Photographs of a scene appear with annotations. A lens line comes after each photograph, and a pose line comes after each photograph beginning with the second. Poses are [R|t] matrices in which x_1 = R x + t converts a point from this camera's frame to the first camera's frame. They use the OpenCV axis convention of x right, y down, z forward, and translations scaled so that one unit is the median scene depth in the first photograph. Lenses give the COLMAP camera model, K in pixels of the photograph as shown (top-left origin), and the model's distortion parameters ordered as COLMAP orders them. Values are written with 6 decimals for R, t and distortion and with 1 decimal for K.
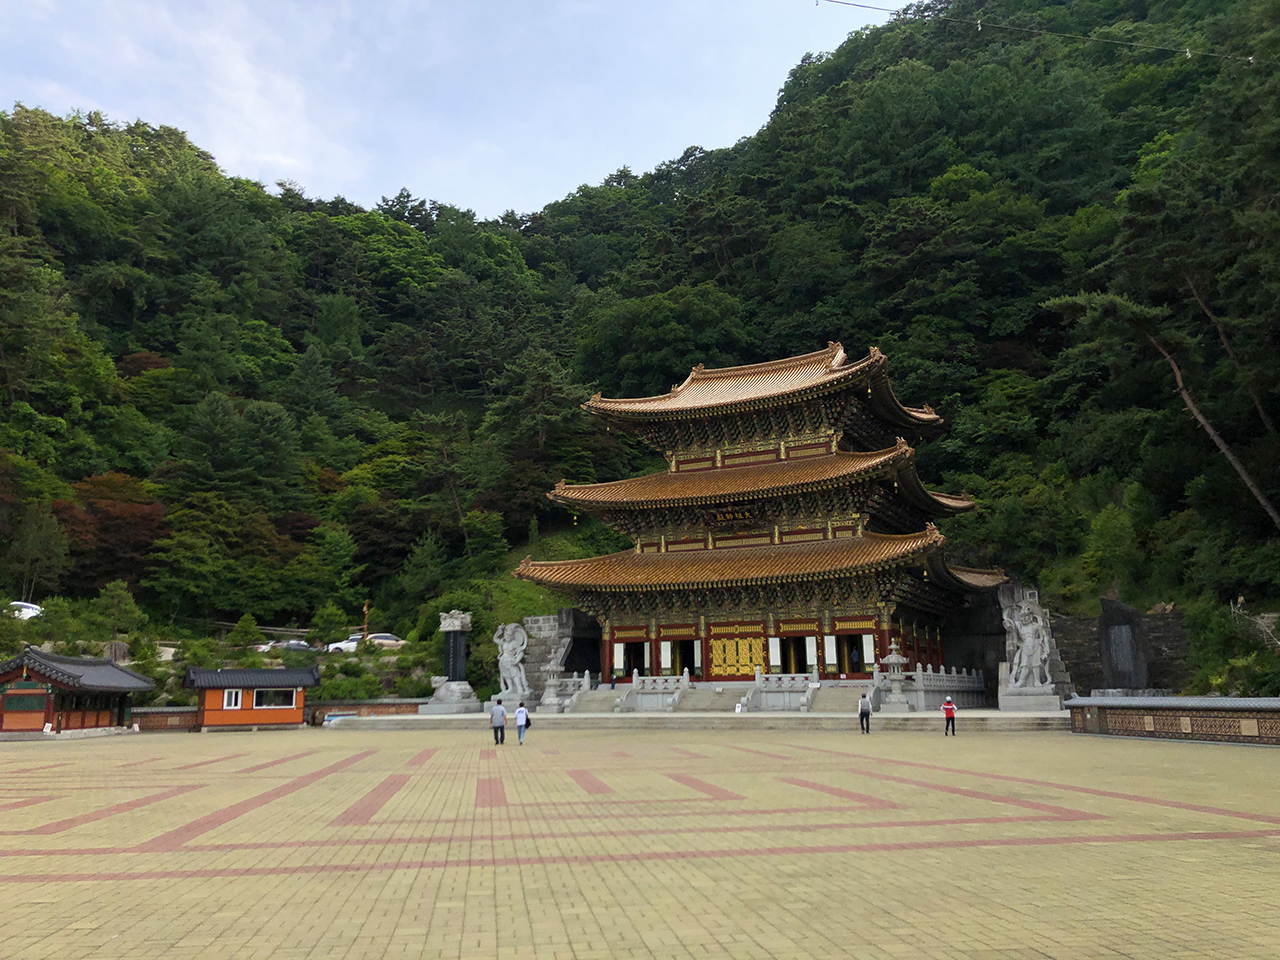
lens RADIAL K [[1042.2, 0, 640.1], [0, 1042.2, 457.5], [0, 0, 1]] dist [0.065528, -0.092558]
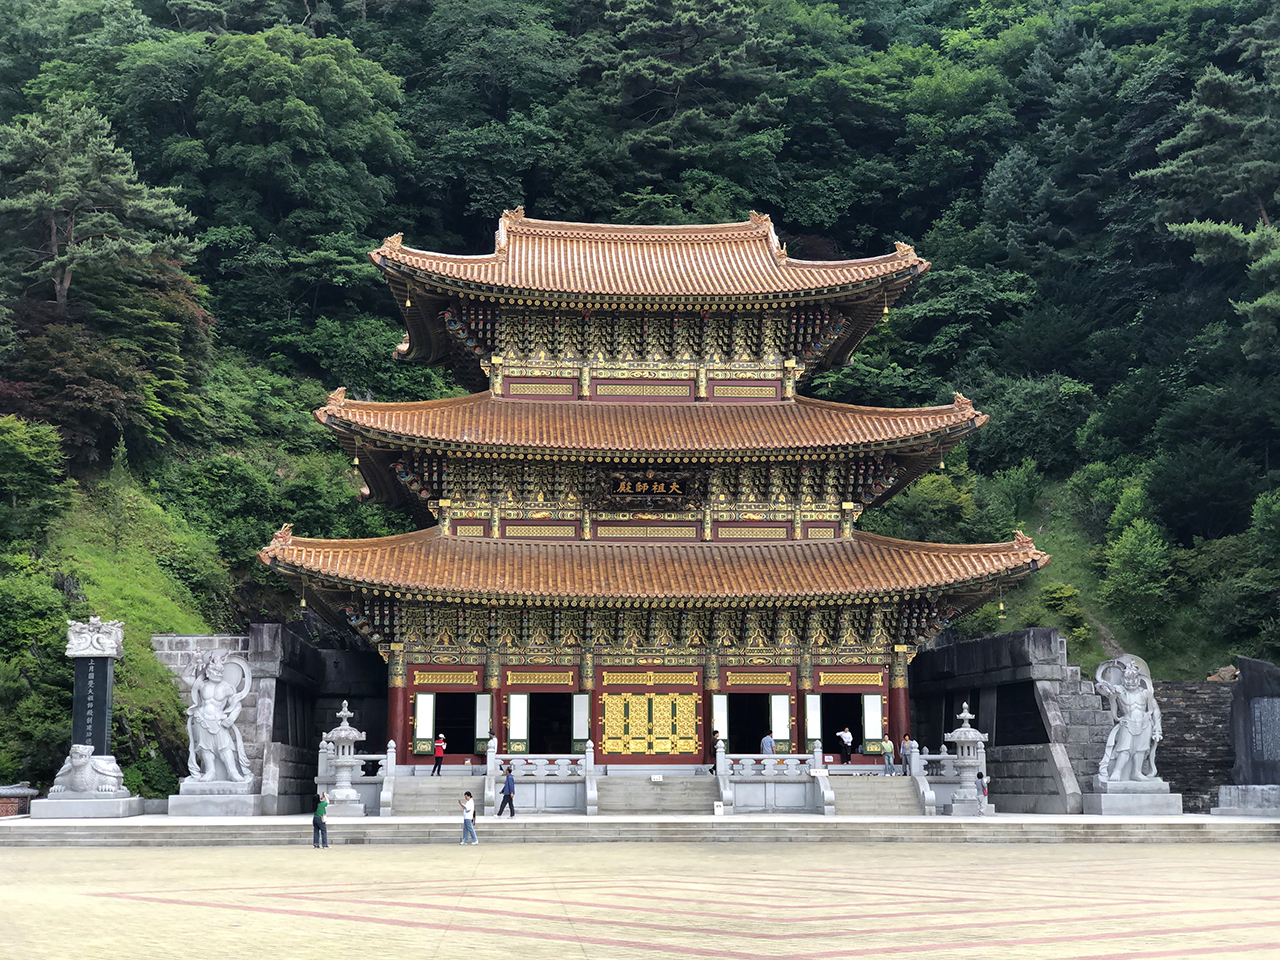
lens RADIAL K [[1908.8, 0, 620.1], [0, 1908.8, 481.4], [0, 0, 1]] dist [-0.090876, 1.242817]
pose [[0.858266, 0.091724, 0.504941, -0.418471], [-0.124213, 0.991772, 0.030971, 0.019437], [-0.497946, -0.089302, 0.862598, 0.073921]]
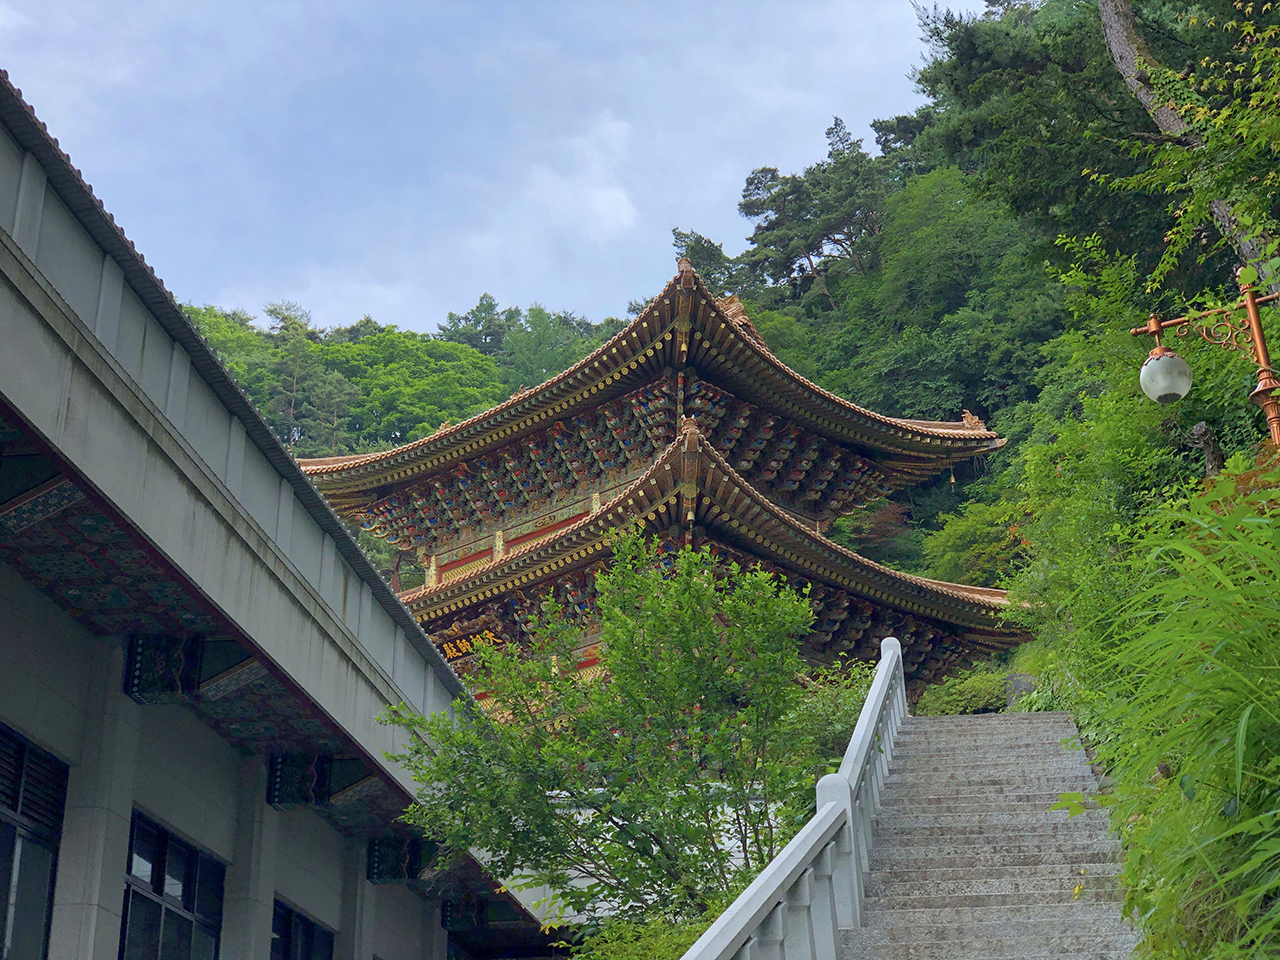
lens RADIAL K [[1909.3, 0, 641.8], [0, 1909.3, 426.7], [0, 0, 1]] dist [0.023490, 1.296976]
pose [[0.961272, -0.113897, -0.250964, 0.358960], [0.059804, 0.975116, -0.213478, 0.136201], [0.269034, 0.190202, 0.944163, 0.148525]]
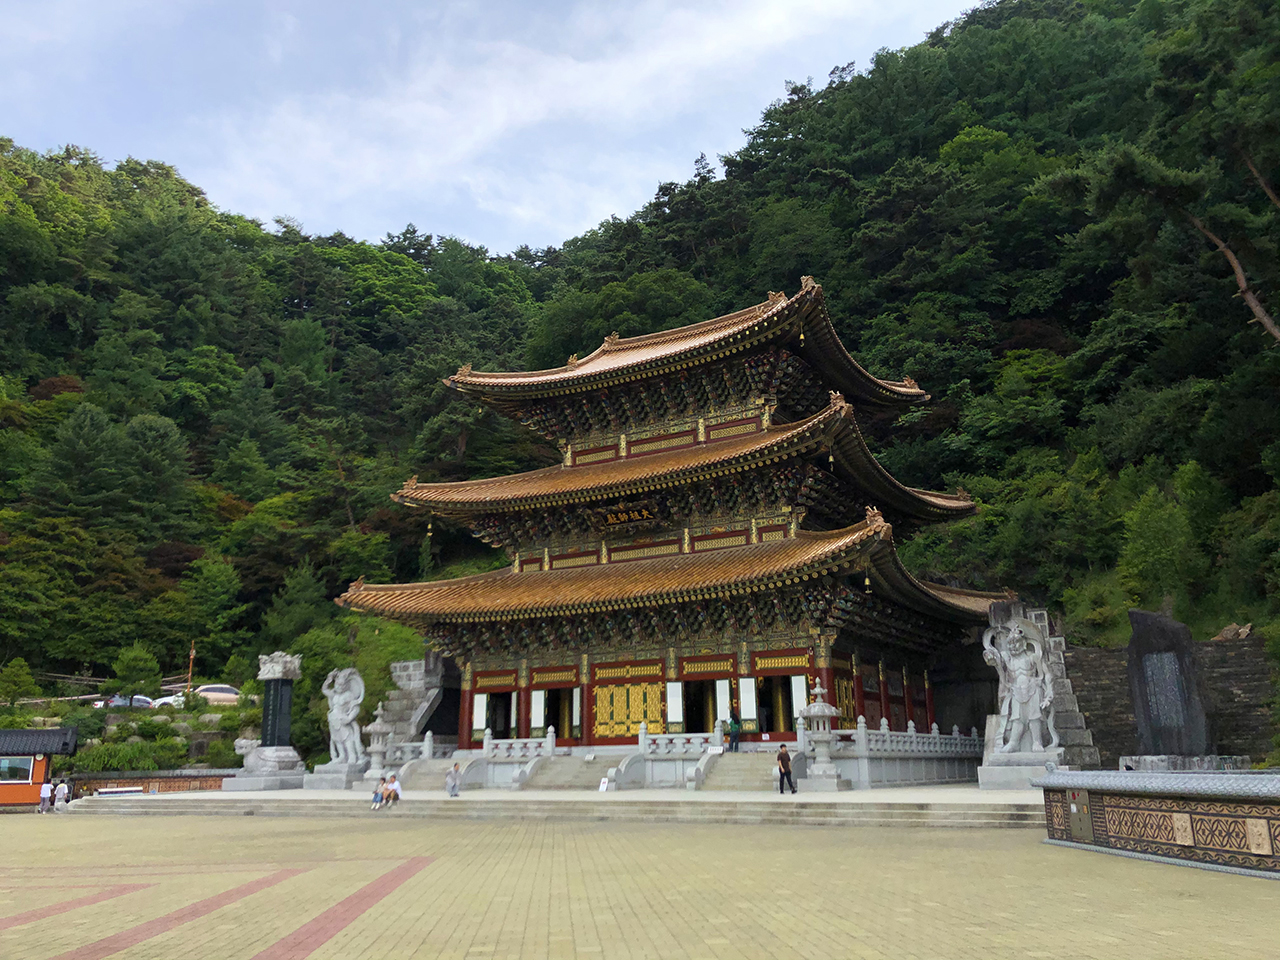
lens RADIAL K [[1042.9, 0, 639.5], [0, 1042.9, 458.0], [0, 0, 1]] dist [0.031551, -0.009530]
pose [[0.997775, -0.018497, -0.064057, 0.130368], [0.014660, 0.998100, -0.059851, 0.052971], [0.065042, 0.058779, 0.996150, 0.240514]]
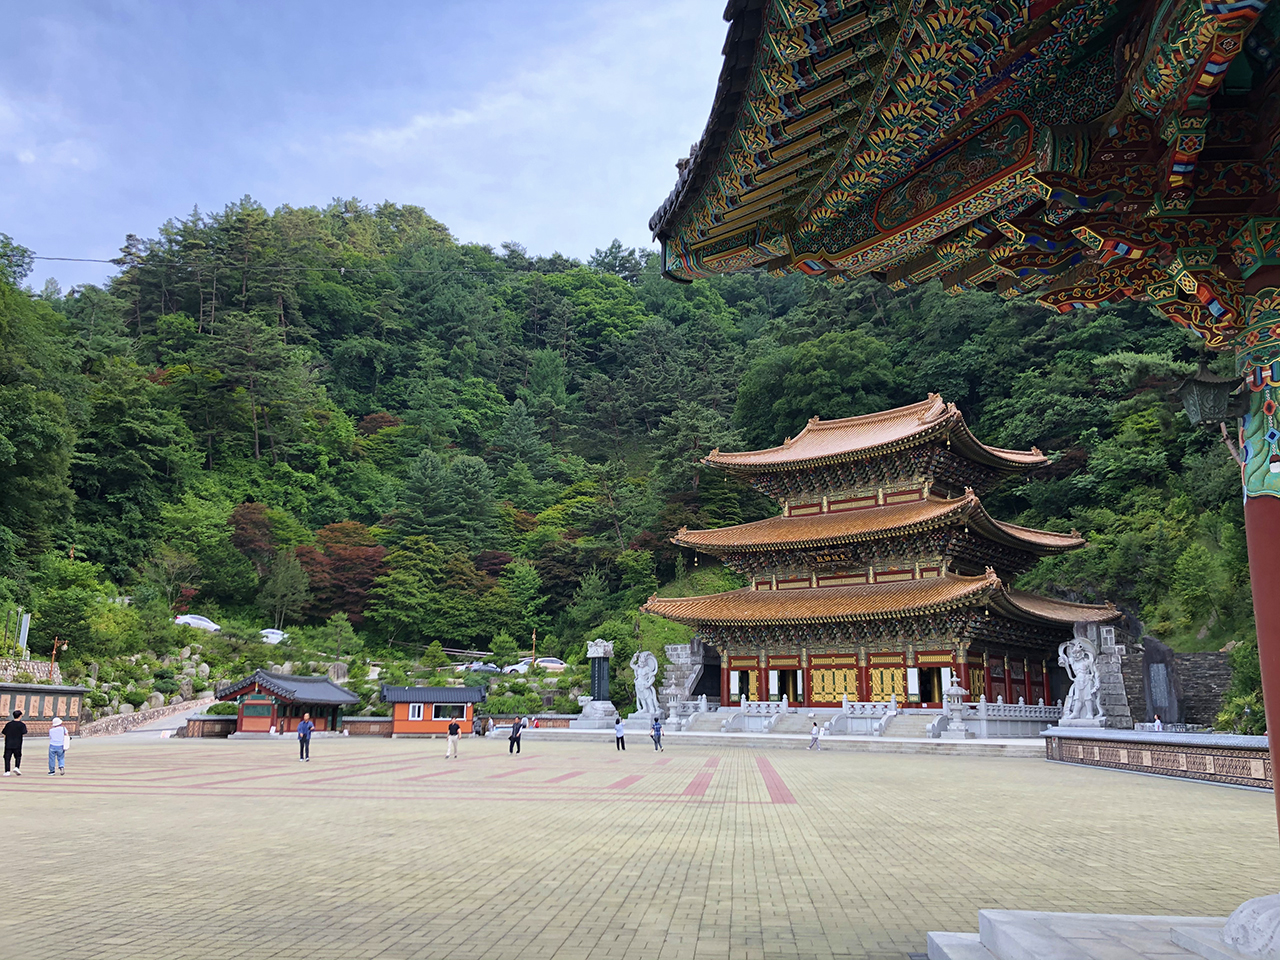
lens RADIAL K [[1035.1, 0, 643.2], [0, 1035.1, 469.0], [0, 0, 1]] dist [0.131999, -0.396857]
pose [[0.972510, -0.029342, -0.231006, 0.137849], [0.027752, 0.999564, -0.010127, -0.029412], [0.231202, 0.003438, 0.972900, -0.110351]]
